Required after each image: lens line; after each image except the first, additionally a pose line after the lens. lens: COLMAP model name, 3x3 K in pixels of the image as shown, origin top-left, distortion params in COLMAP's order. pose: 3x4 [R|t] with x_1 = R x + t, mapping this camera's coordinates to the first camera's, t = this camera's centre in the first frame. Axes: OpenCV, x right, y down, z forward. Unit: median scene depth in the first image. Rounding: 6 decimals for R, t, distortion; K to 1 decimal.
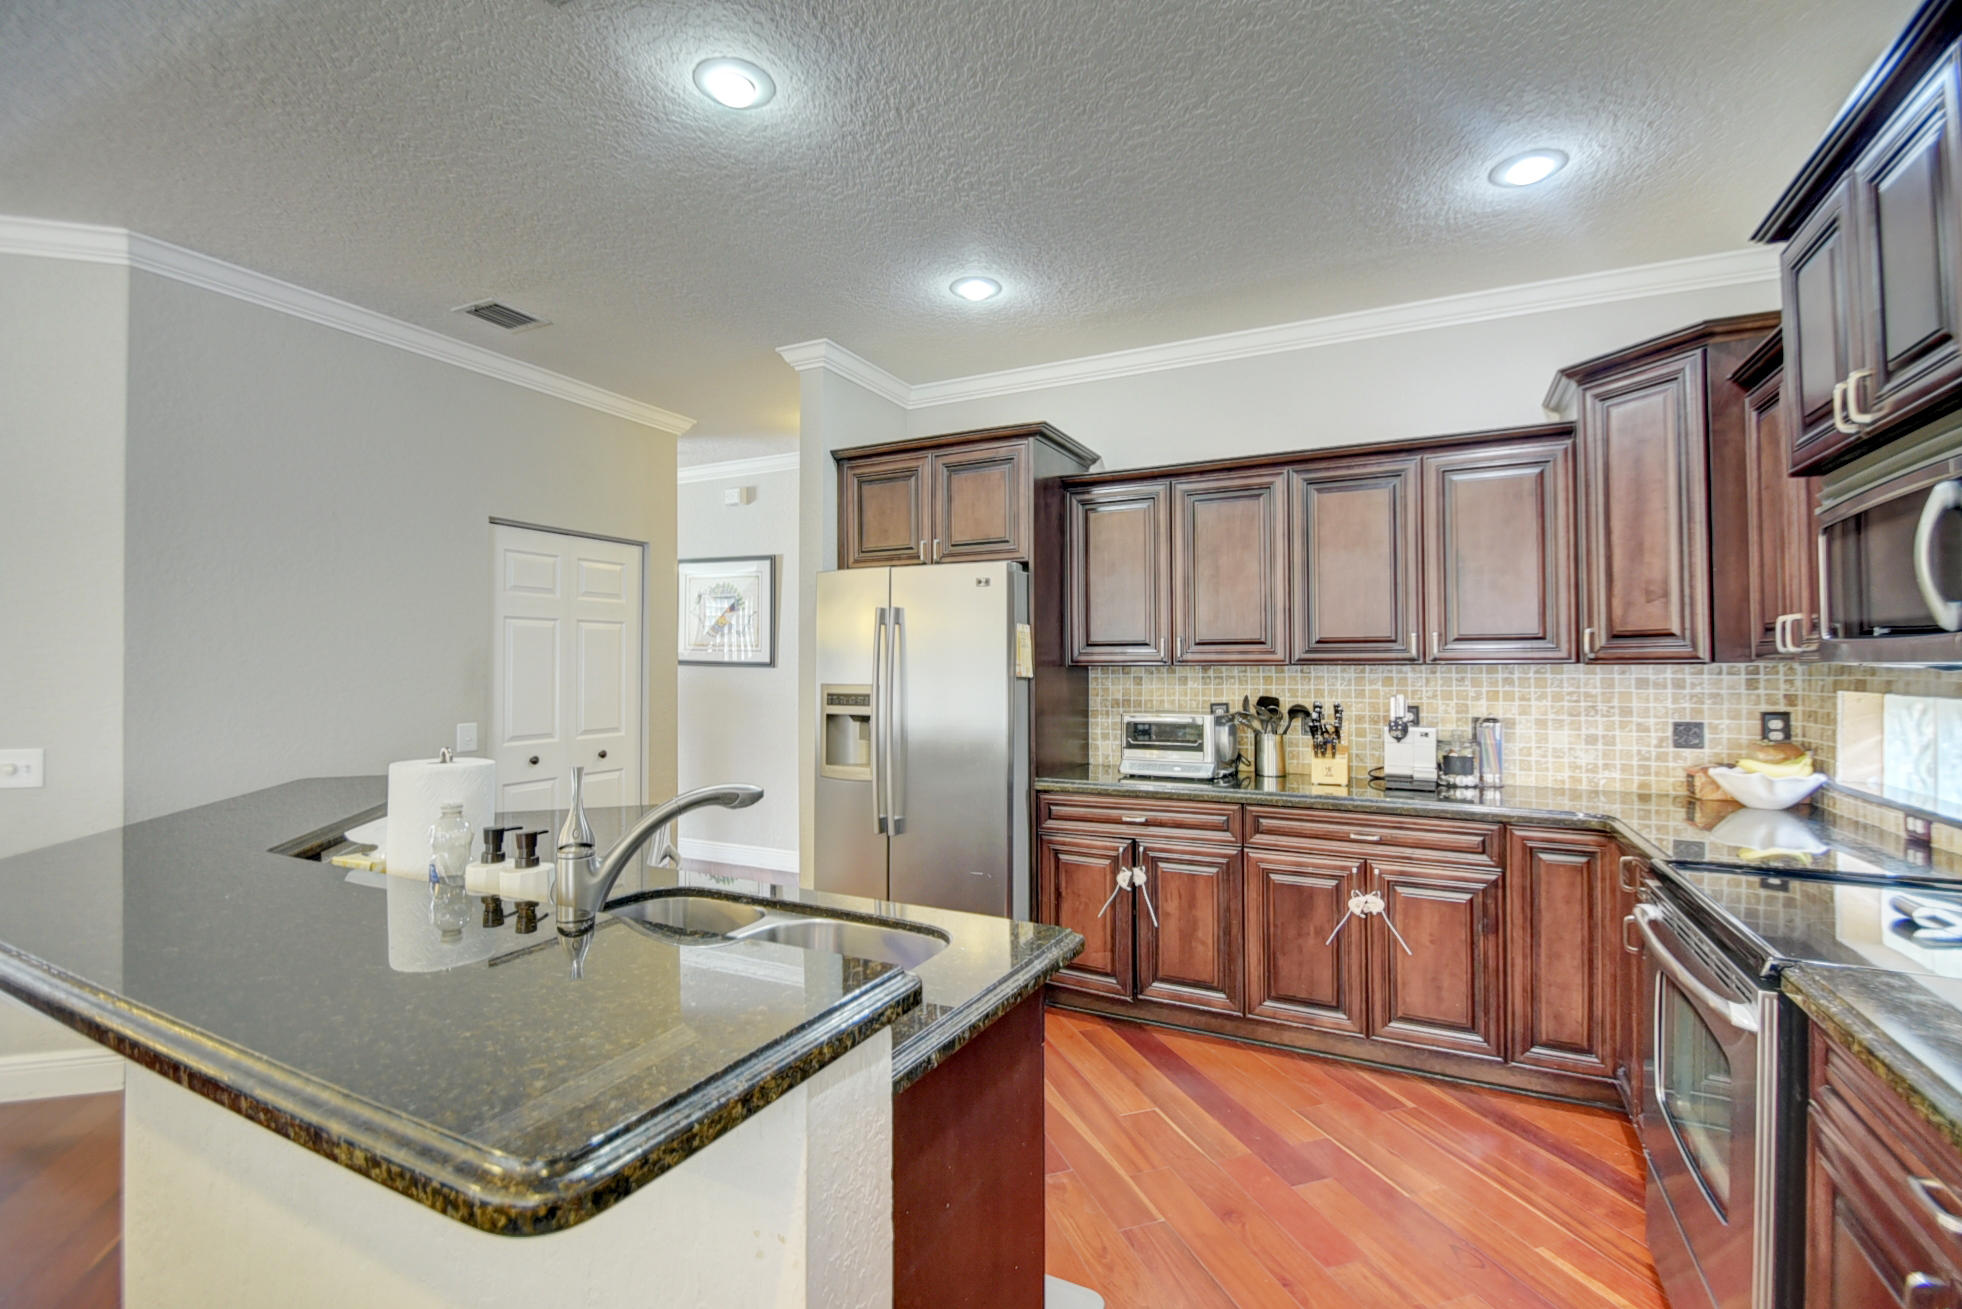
lens RADIAL K [[865.8, 0, 981.0], [0, 865.8, 654.5], [0, 0, 1]] dist [0.003063, -0.011527]
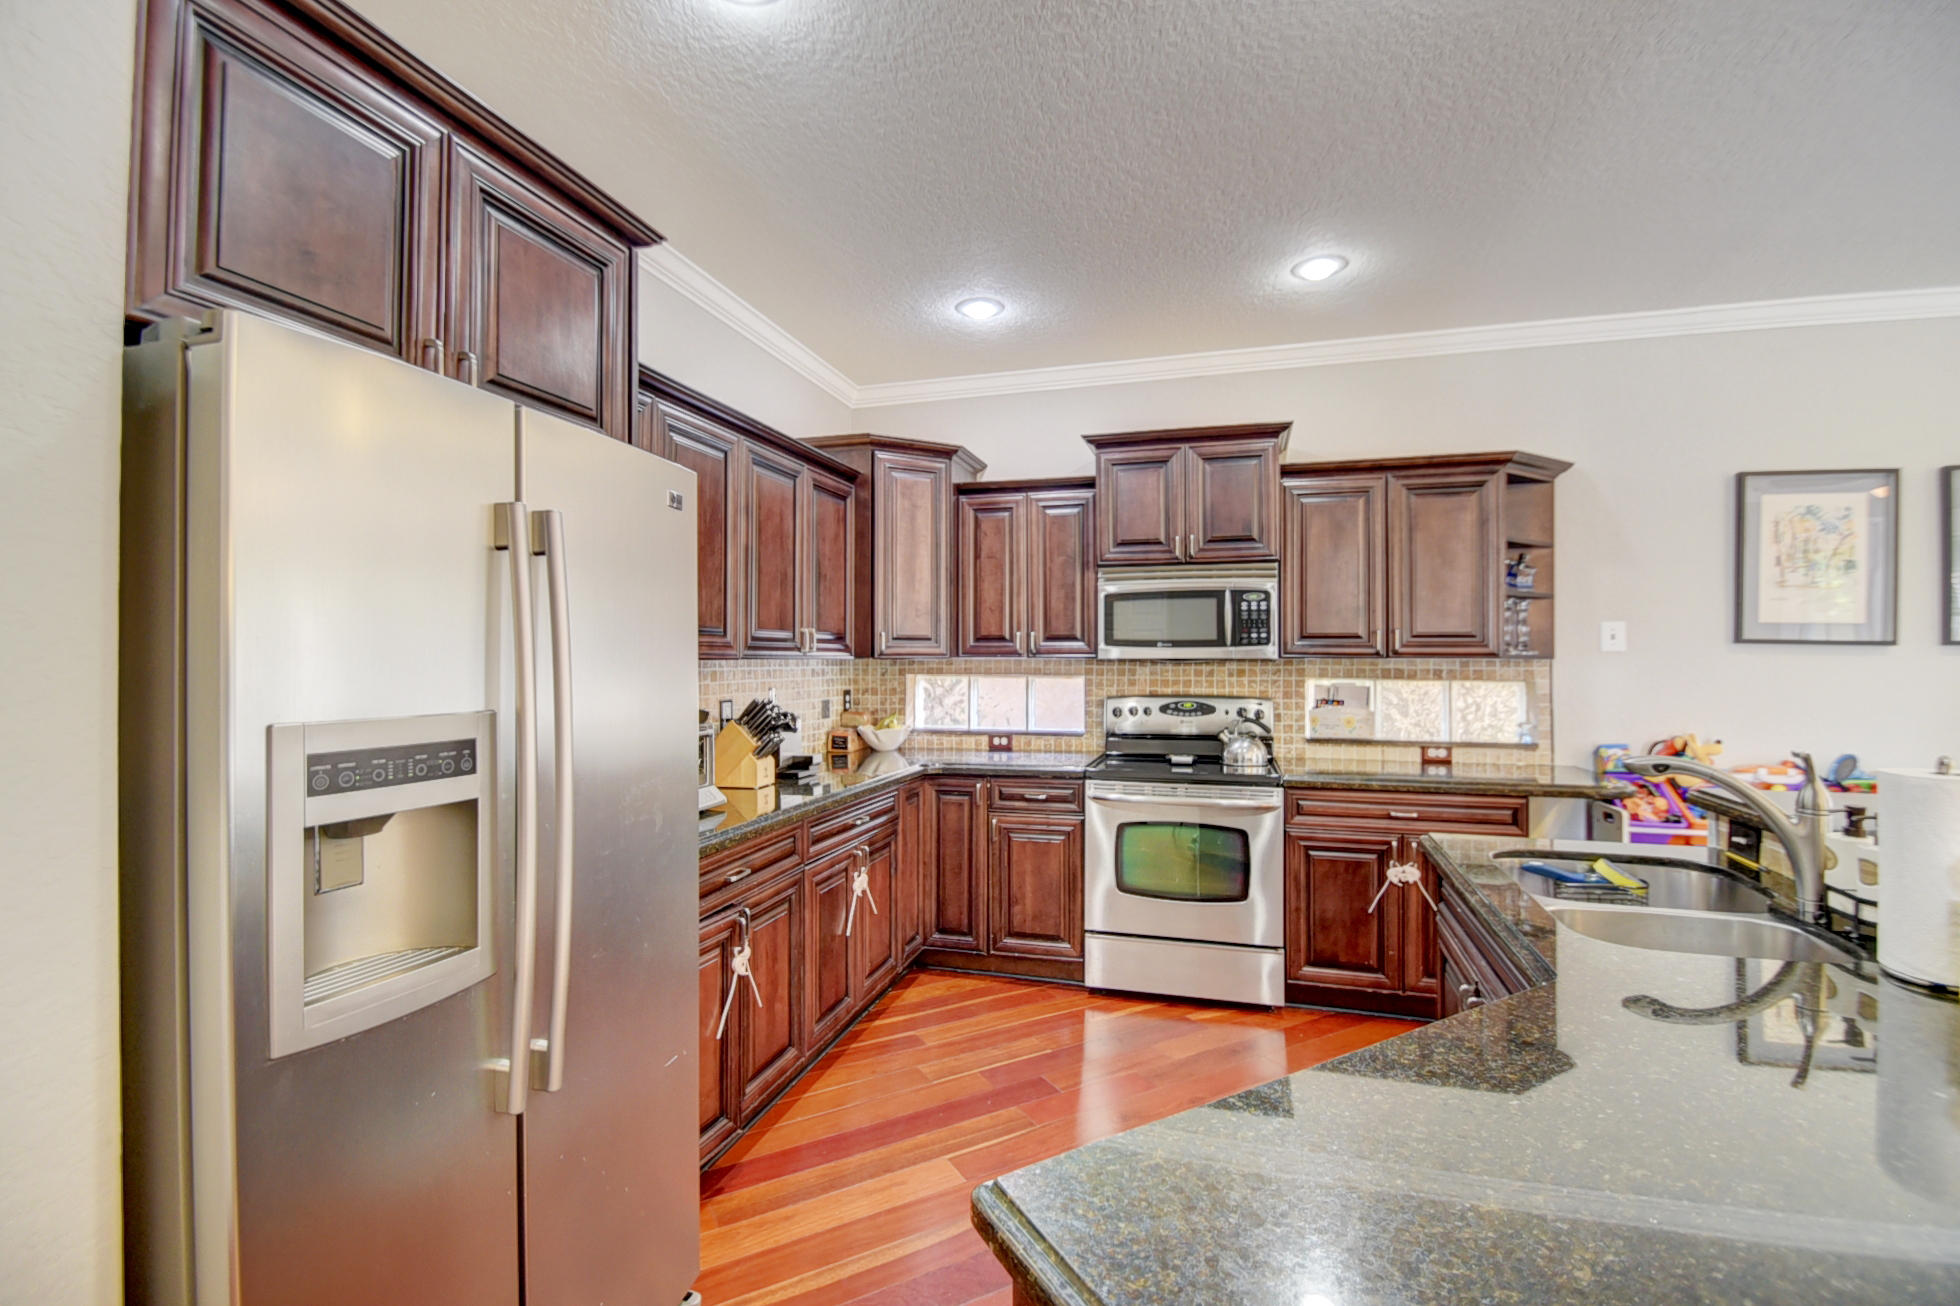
lens RADIAL K [[855.7, 0, 980.0], [0, 855.7, 653.0], [0, 0, 1]] dist [0.002073, -0.010951]
pose [[-0.189707, 0.009263, 0.981797, -0.532454], [-0.010143, 0.999884, -0.011394, 0.013491], [-0.981788, -0.012119, -0.189591, 0.913061]]
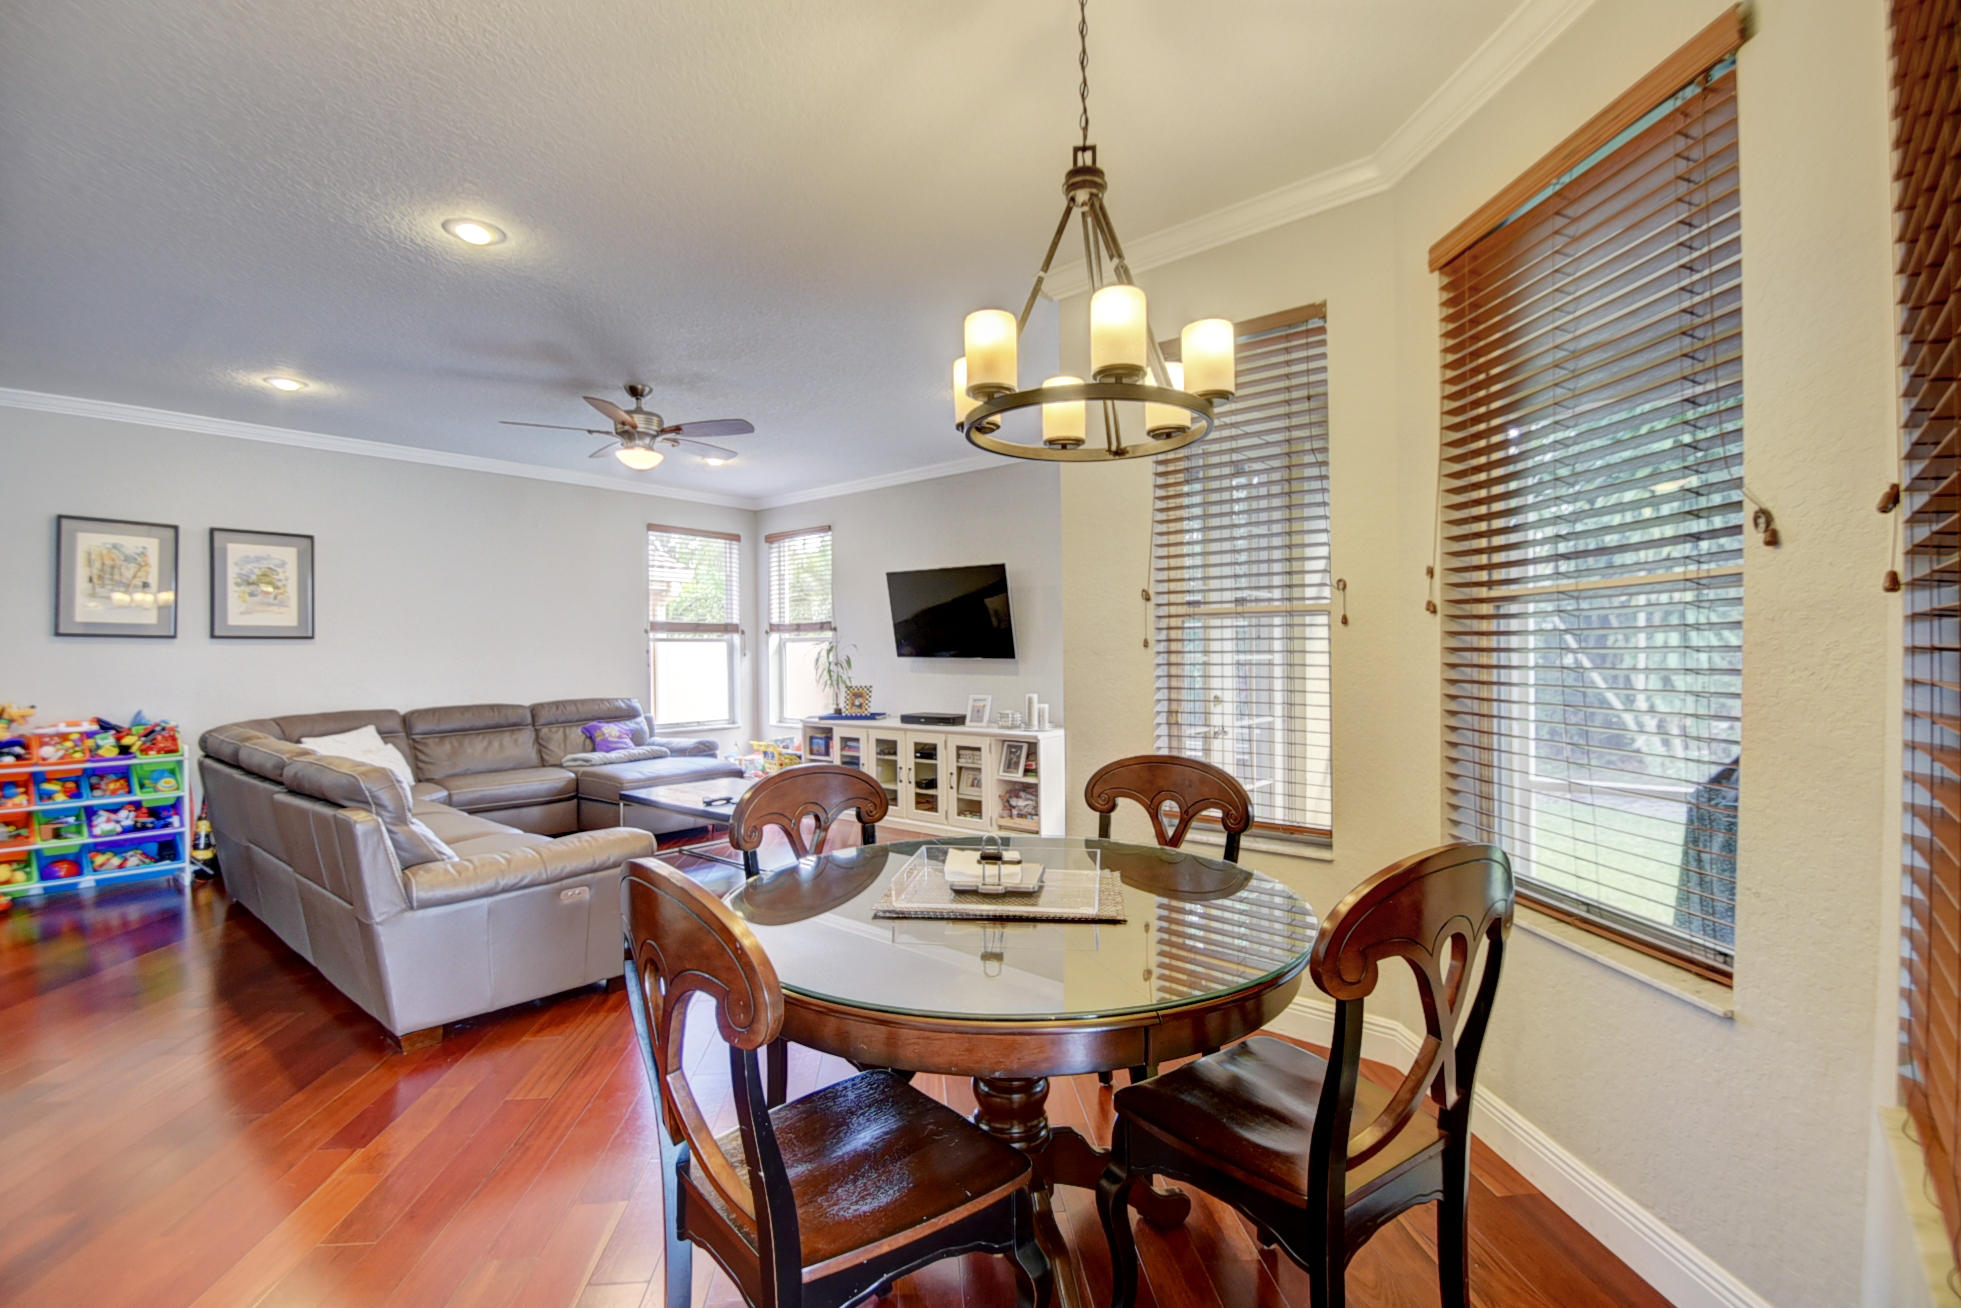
lens RADIAL K [[888.4, 0, 999.5], [0, 888.4, 655.4], [0, 0, 1]] dist [-0.026618, -0.000592]
pose [[-0.977498, 0.009996, 0.210708, -1.562871], [0.008464, 0.999931, -0.008169, 0.038955], [-0.210776, -0.006202, -0.977515, 0.907710]]
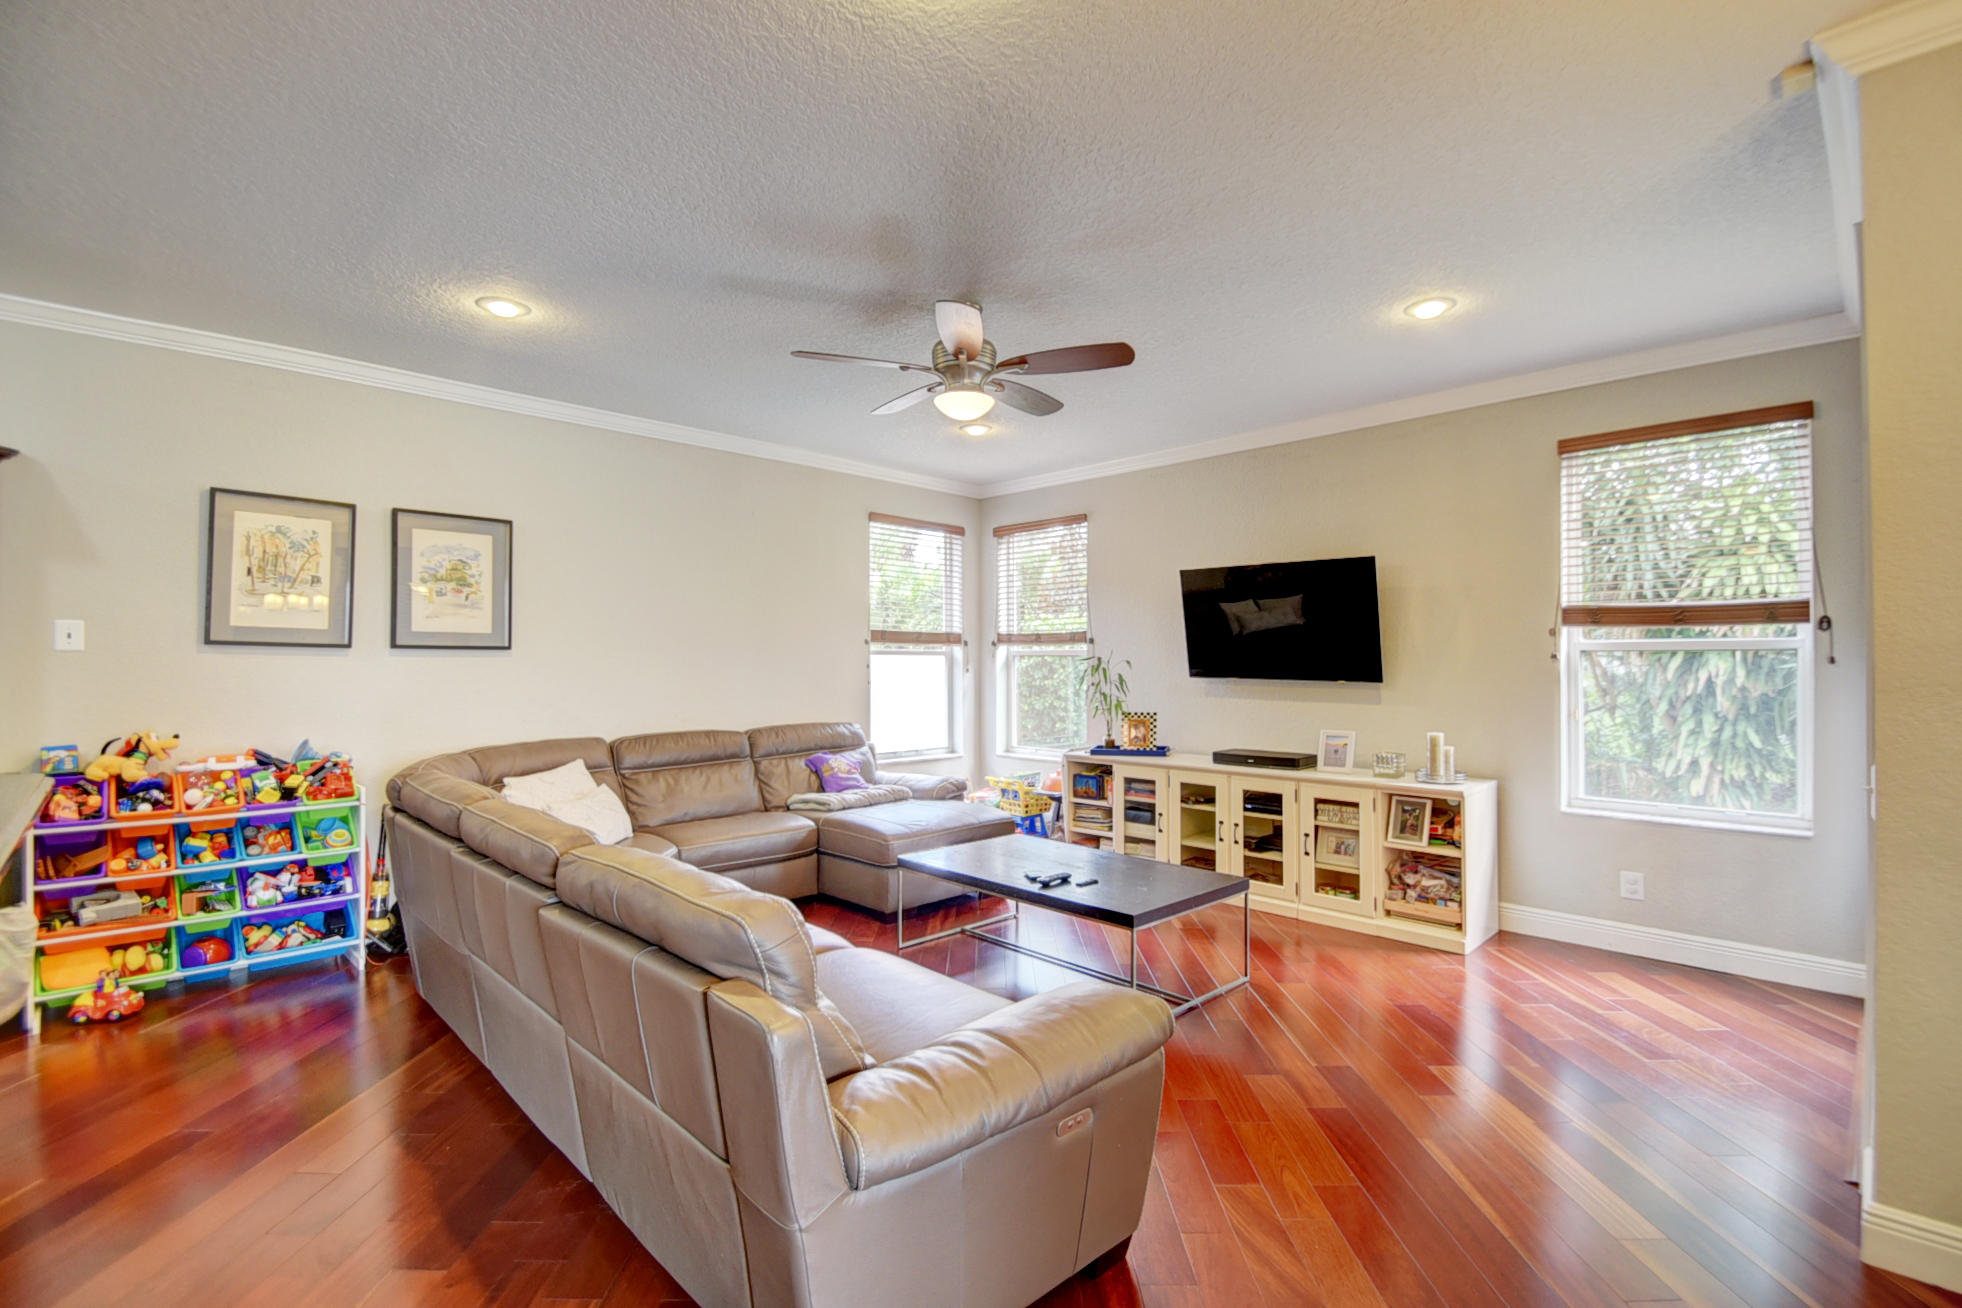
lens RADIAL K [[882.2, 0, 985.4], [0, 882.2, 656.4], [0, 0, 1]] dist [0.002327, -0.011915]
pose [[-0.950534, 0.003224, 0.310605, -1.021800], [-0.002434, 0.999838, -0.017829, 0.014927], [-0.310612, -0.017703, -0.950372, 0.597572]]
